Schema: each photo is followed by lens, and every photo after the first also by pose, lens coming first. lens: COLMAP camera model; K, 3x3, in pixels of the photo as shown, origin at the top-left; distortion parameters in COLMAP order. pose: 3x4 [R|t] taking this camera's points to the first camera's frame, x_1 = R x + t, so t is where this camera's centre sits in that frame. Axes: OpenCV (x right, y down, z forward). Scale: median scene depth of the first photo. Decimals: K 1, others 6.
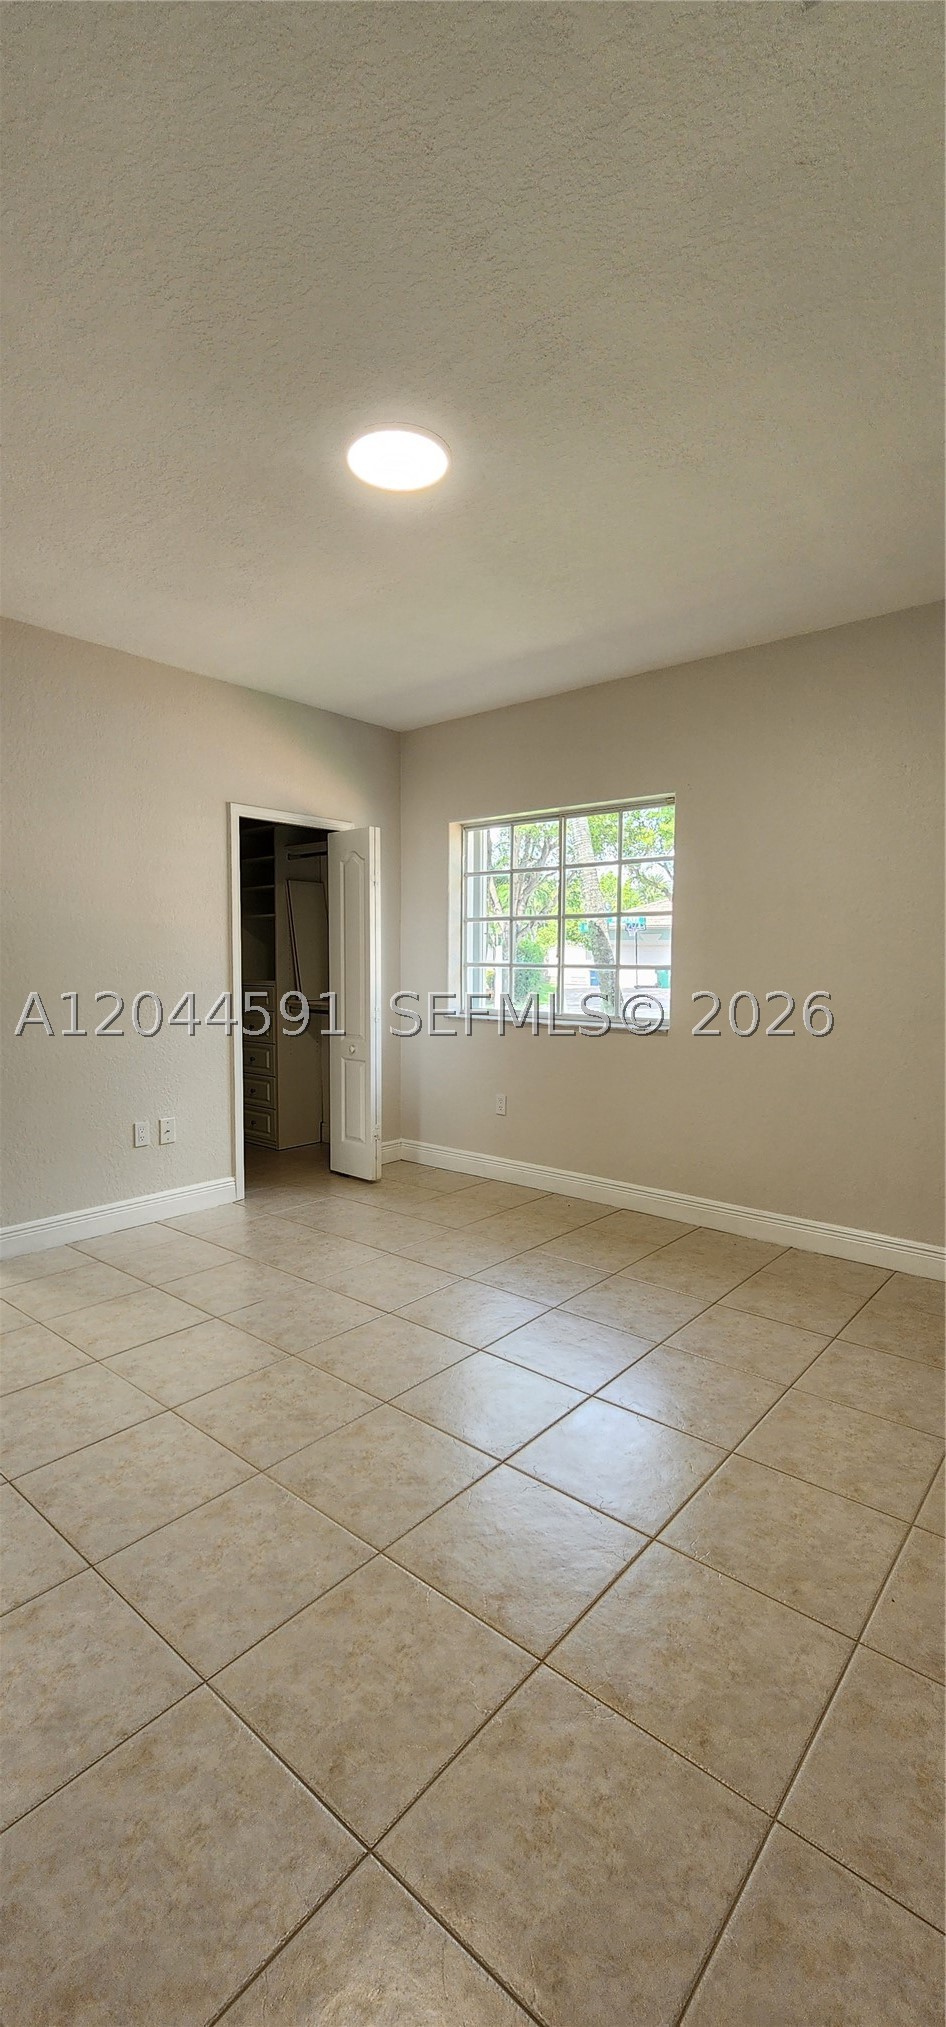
lens RADIAL K [[838.7, 0, 446.2], [0, 838.7, 1000.4], [0, 0, 1]] dist [-0.003254, 0.001182]
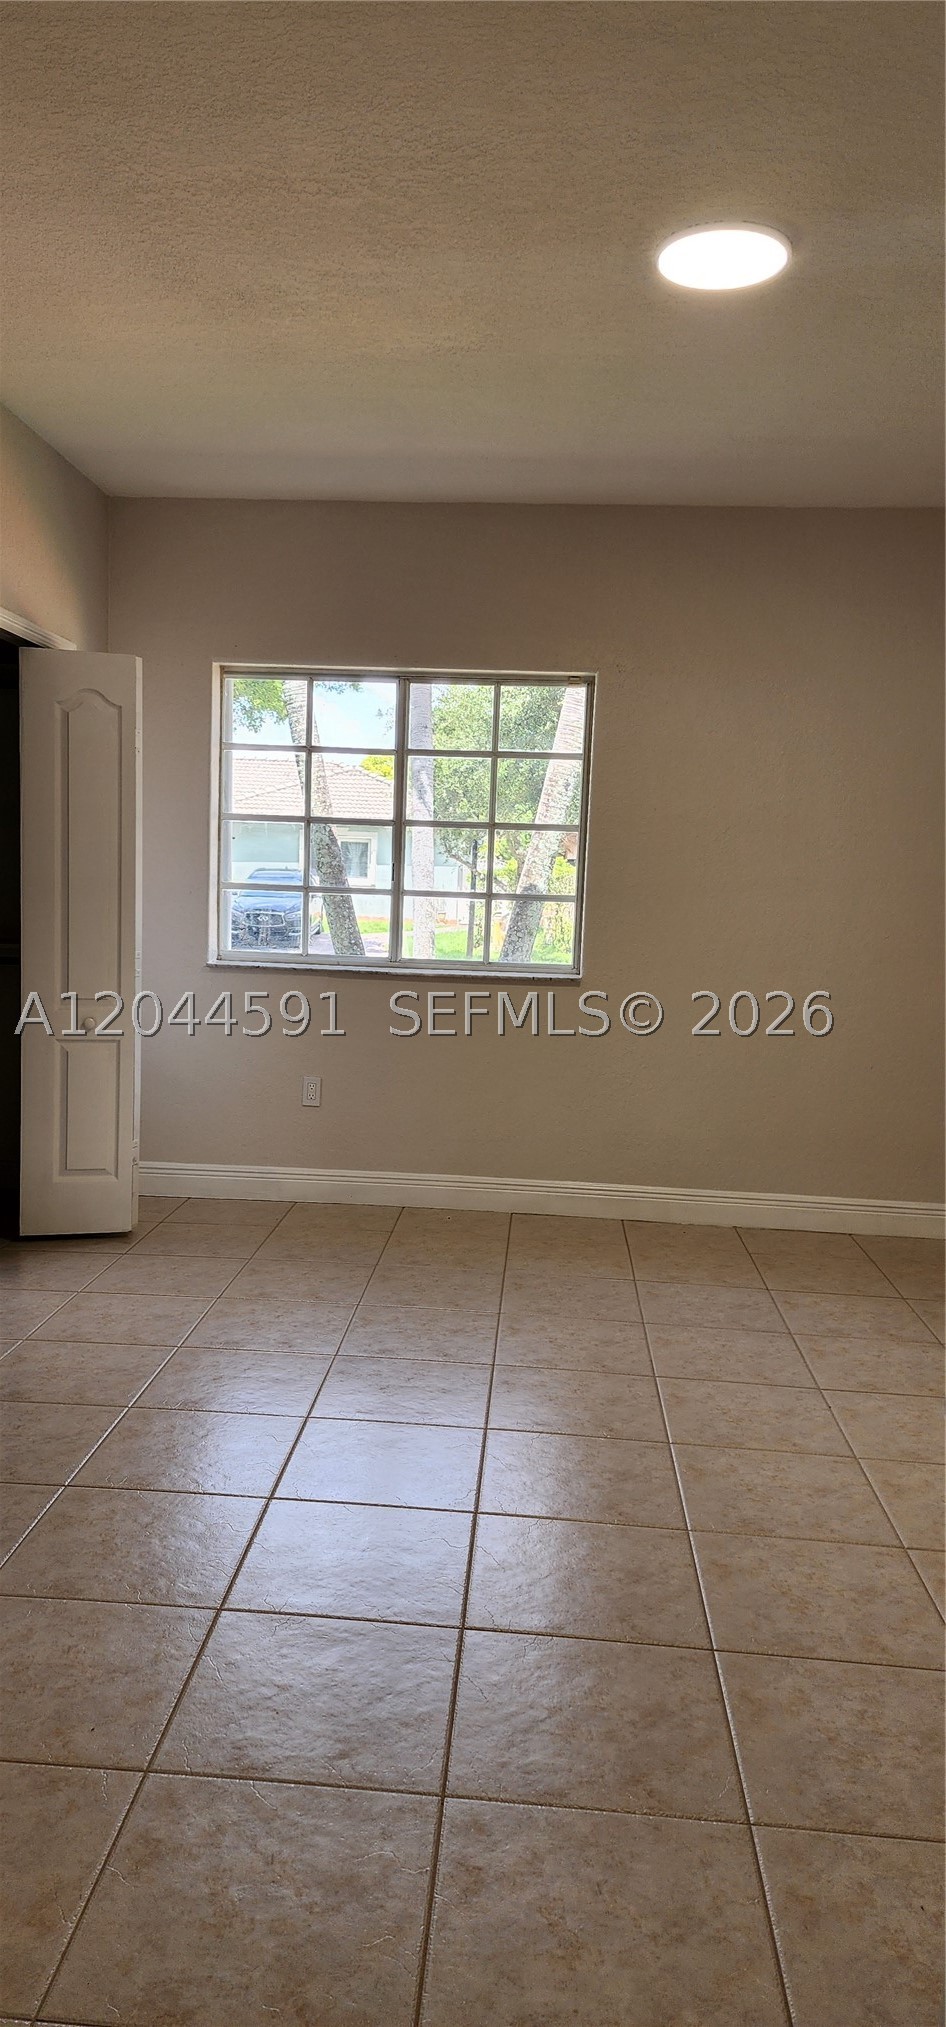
lens RADIAL K [[1375.5, 0, 436.9], [0, 1375.5, 1076.9], [0, 0, 1]] dist [0.069282, -0.055579]
pose [[0.802035, -0.064068, 0.593831, -0.590345], [-0.005557, 0.993387, 0.114681, -0.022456], [-0.597251, -0.095278, 0.796375, 0.032589]]
